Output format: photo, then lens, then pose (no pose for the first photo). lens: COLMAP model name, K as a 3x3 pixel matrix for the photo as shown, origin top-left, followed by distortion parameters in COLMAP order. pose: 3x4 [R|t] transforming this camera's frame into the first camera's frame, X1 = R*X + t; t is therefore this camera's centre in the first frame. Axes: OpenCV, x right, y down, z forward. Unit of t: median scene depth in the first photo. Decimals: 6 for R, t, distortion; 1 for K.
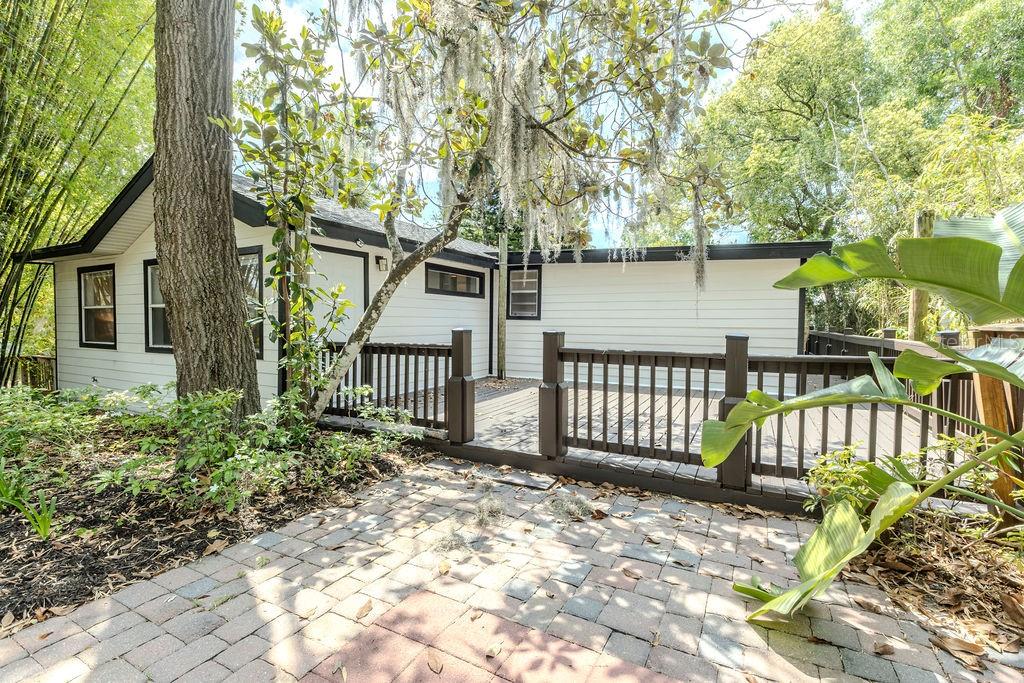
lens RADIAL K [[474.7, 0, 493.7], [0, 474.7, 337.7], [0, 0, 1]] dist [0.001160, 0.000618]
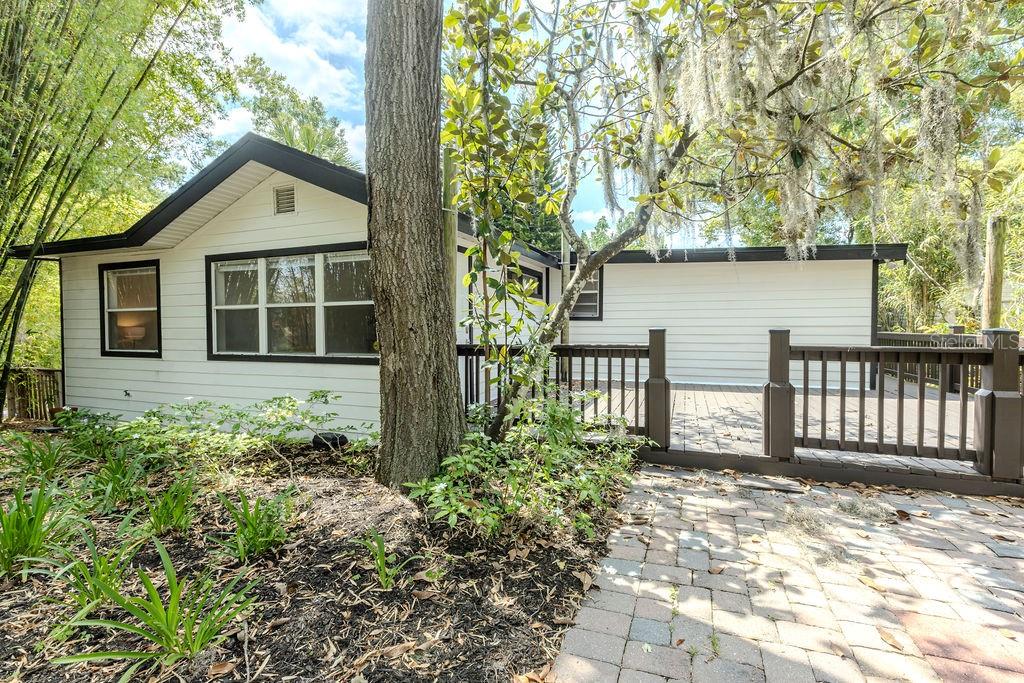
lens RADIAL K [[474.7, 0, 493.7], [0, 474.7, 337.7], [0, 0, 1]] dist [0.001160, 0.000618]
pose [[0.991430, -0.013167, 0.129976, -0.605520], [0.013957, 0.999889, -0.005164, 0.001050], [-0.129894, 0.006933, 0.991504, 0.114298]]
